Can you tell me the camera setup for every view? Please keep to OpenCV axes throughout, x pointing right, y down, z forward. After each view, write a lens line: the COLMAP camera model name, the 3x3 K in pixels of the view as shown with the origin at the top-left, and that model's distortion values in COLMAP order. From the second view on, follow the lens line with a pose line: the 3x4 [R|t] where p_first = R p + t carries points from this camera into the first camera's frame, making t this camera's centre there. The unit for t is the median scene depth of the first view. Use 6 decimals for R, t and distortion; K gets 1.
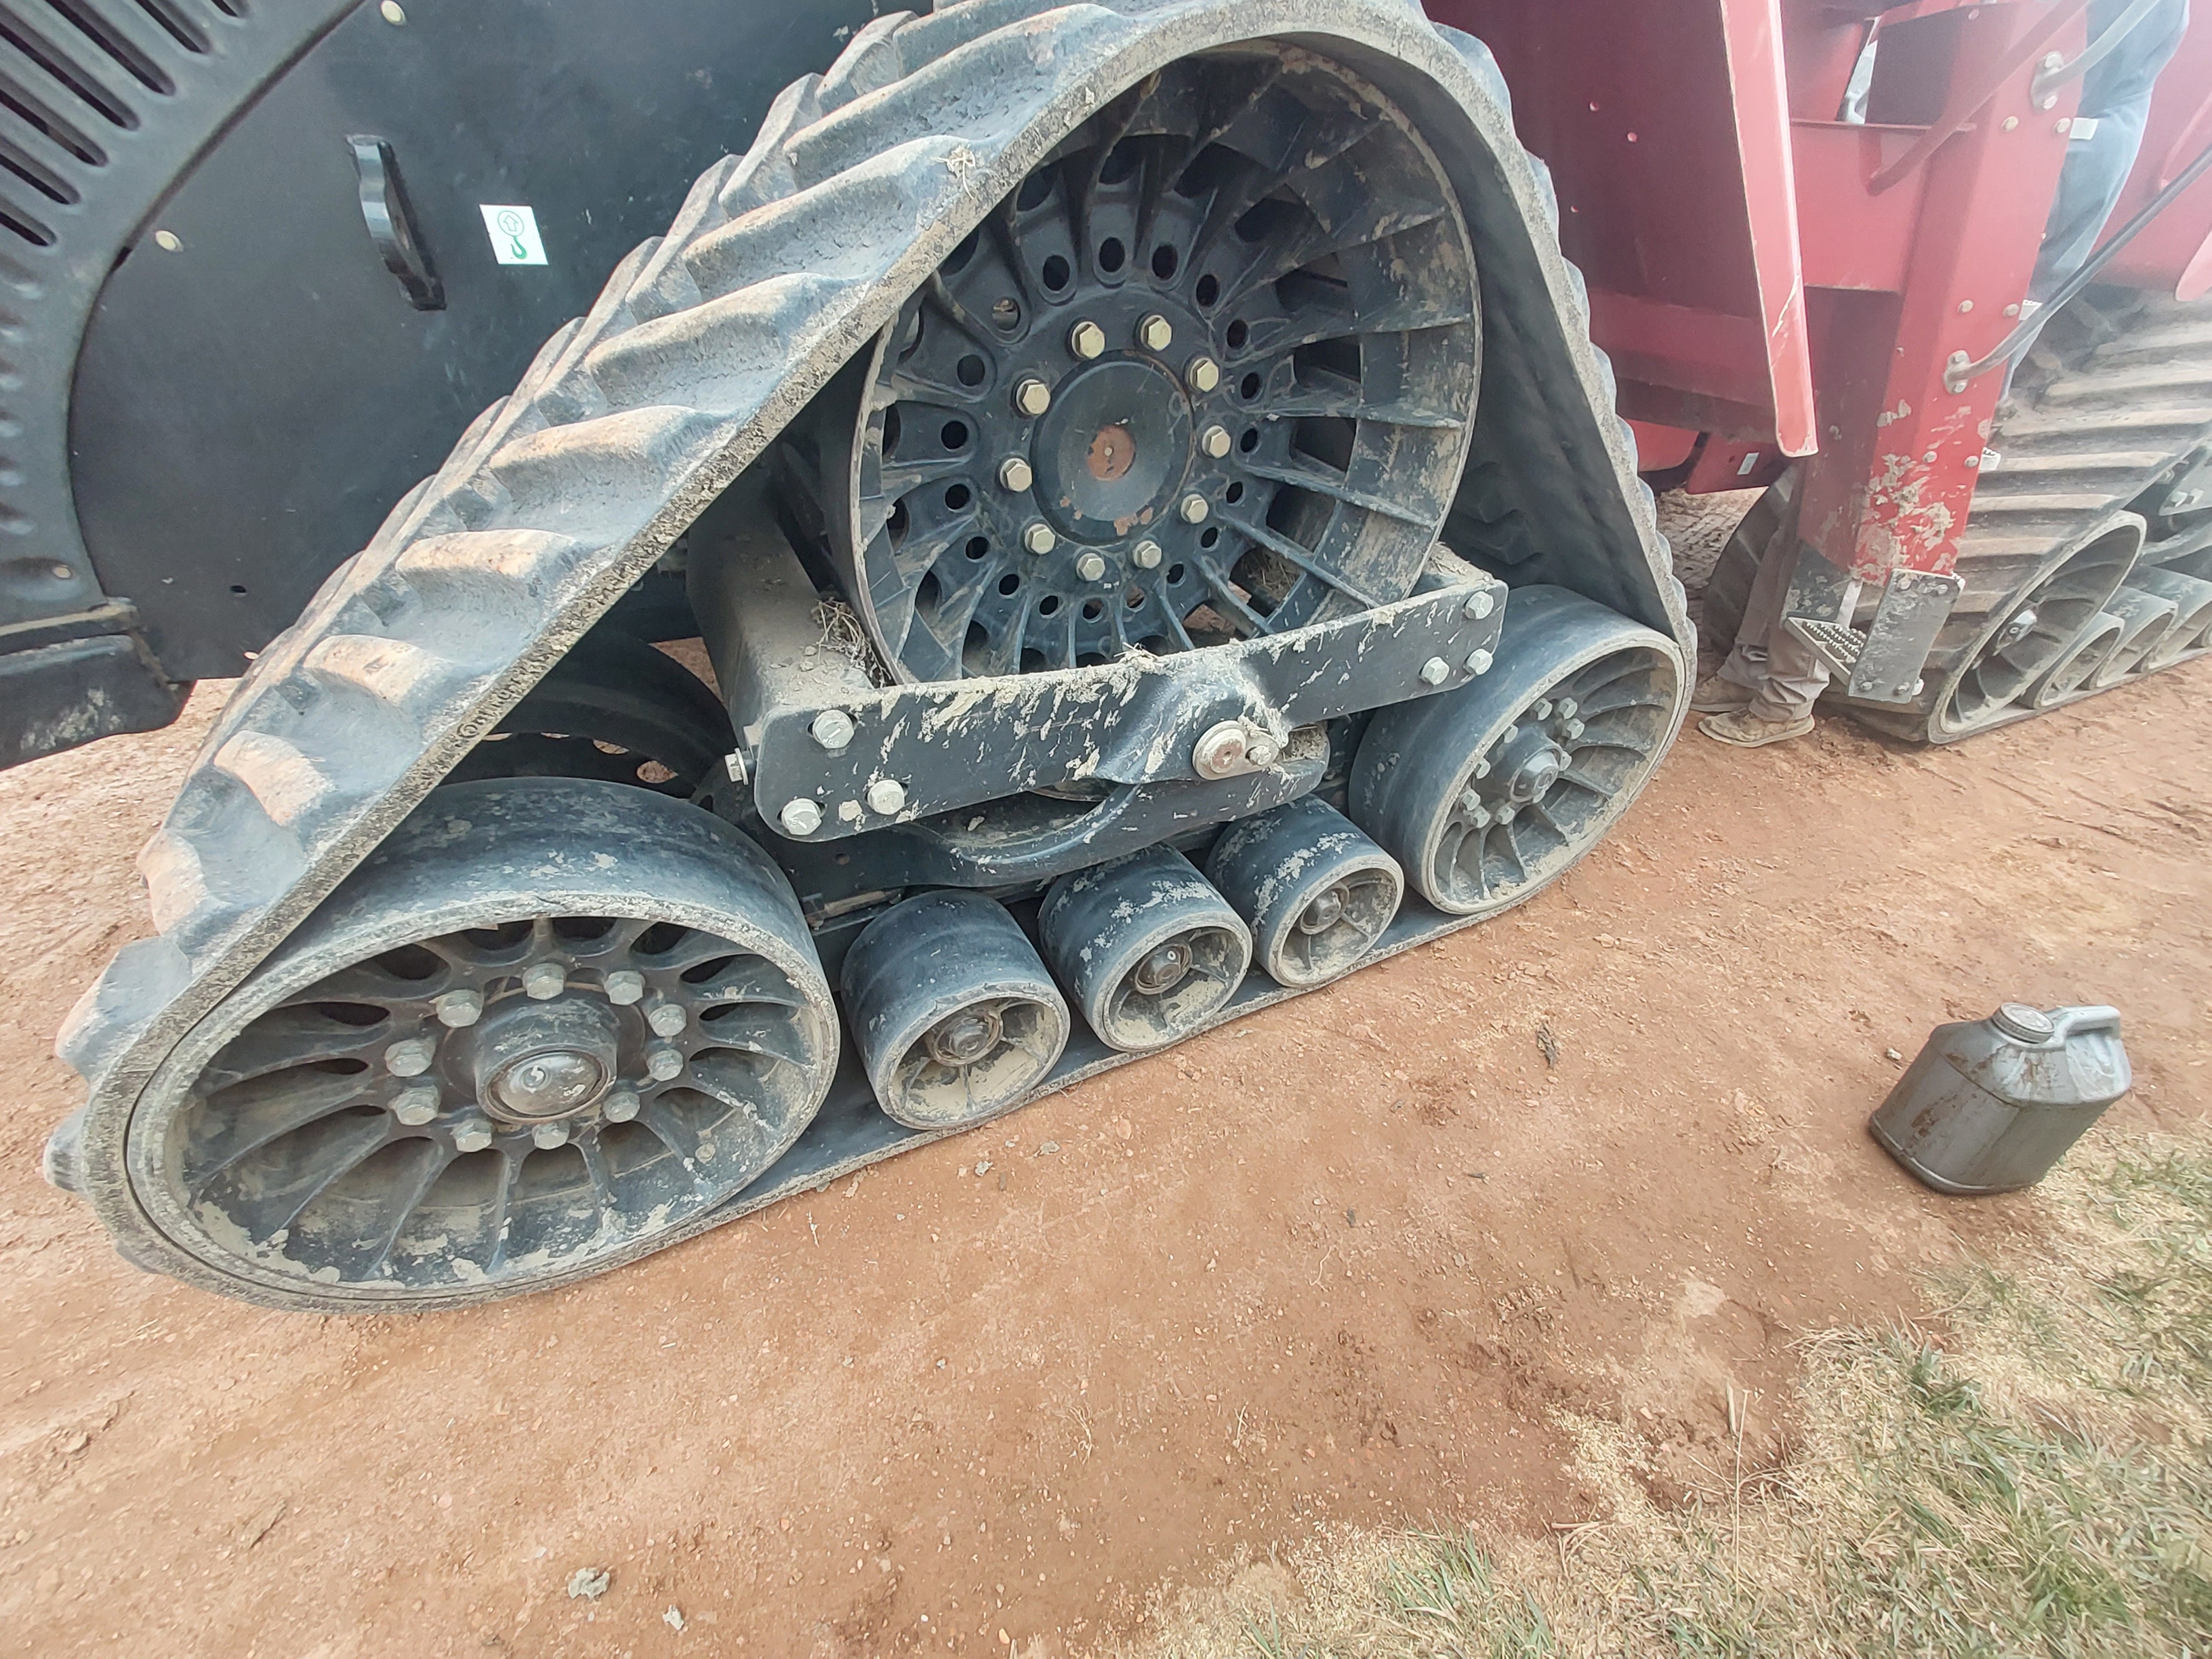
lens RADIAL K [[870.2, 0, 1069.3], [0, 870.2, 848.1], [0, 0, 1]] dist [-0.000162, 0.000002]
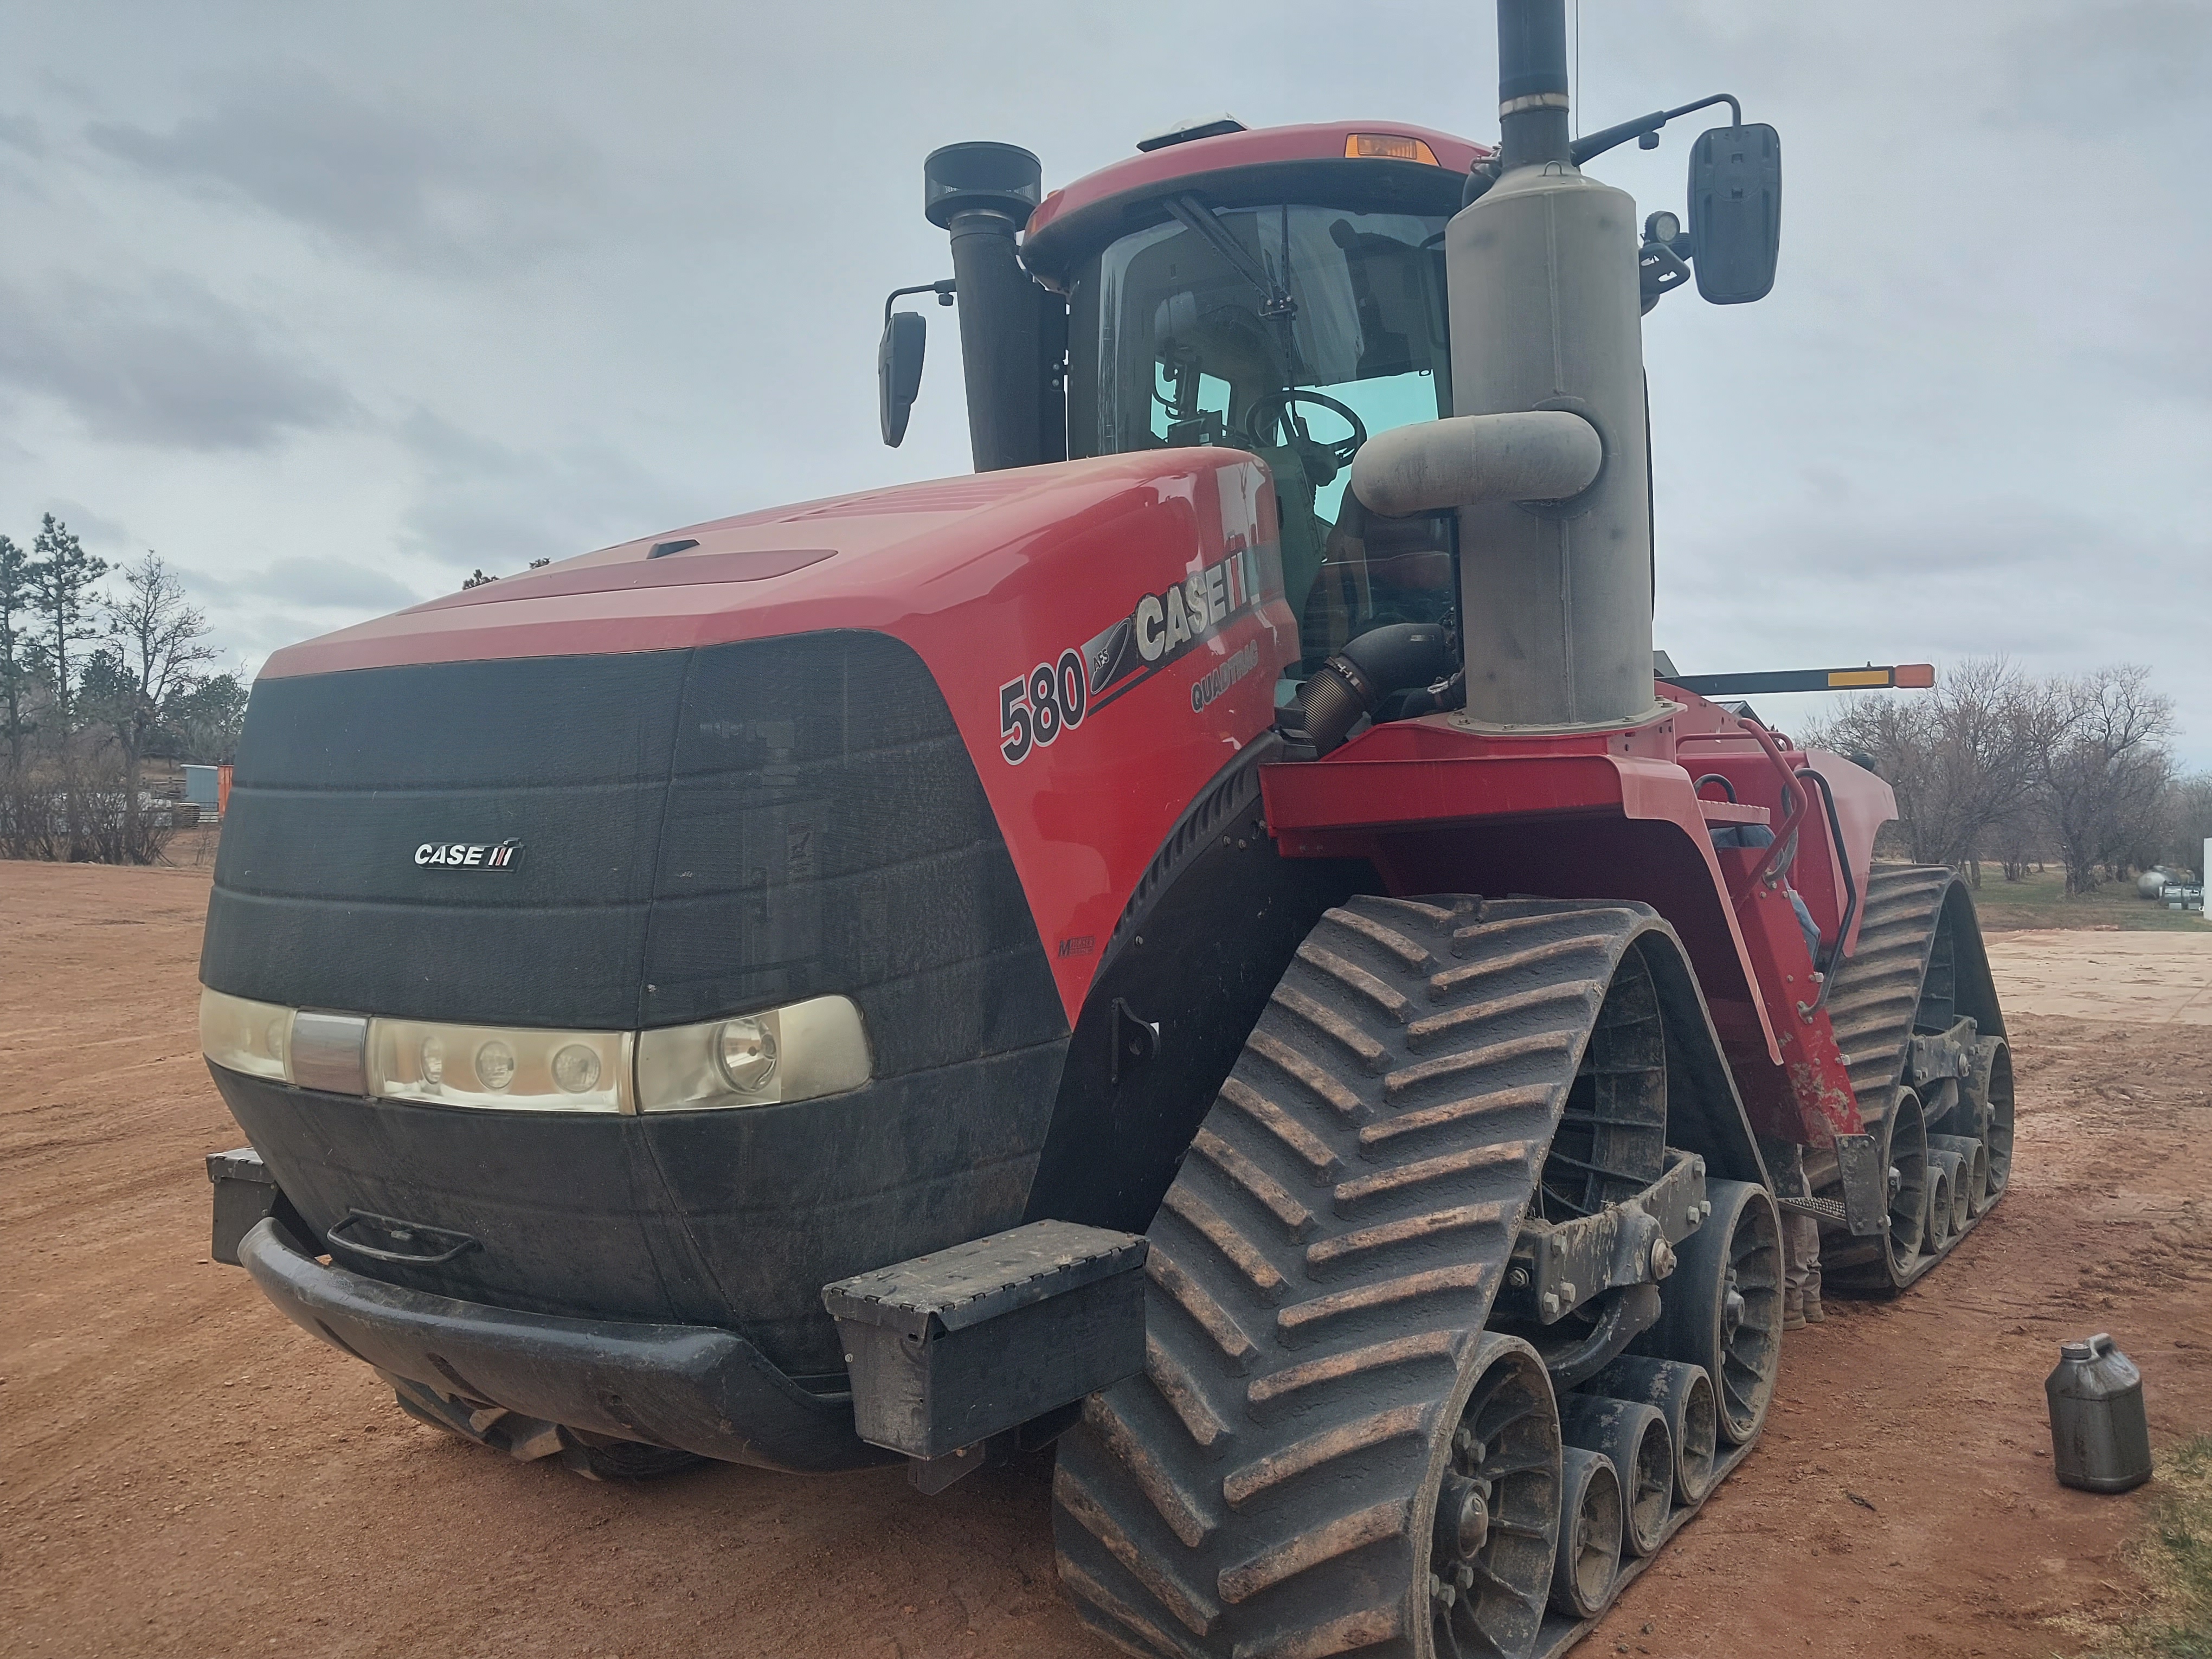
lens RADIAL K [[1829.2, 0, 1106.0], [0, 1829.2, 829.5], [0, 0, 1]] dist [-0.000500, 0.005055]
pose [[0.870214, -0.045530, 0.490566, -2.096533], [0.334205, 0.786149, -0.519882, 0.608769], [-0.361988, 0.616358, 0.699334, -1.322073]]
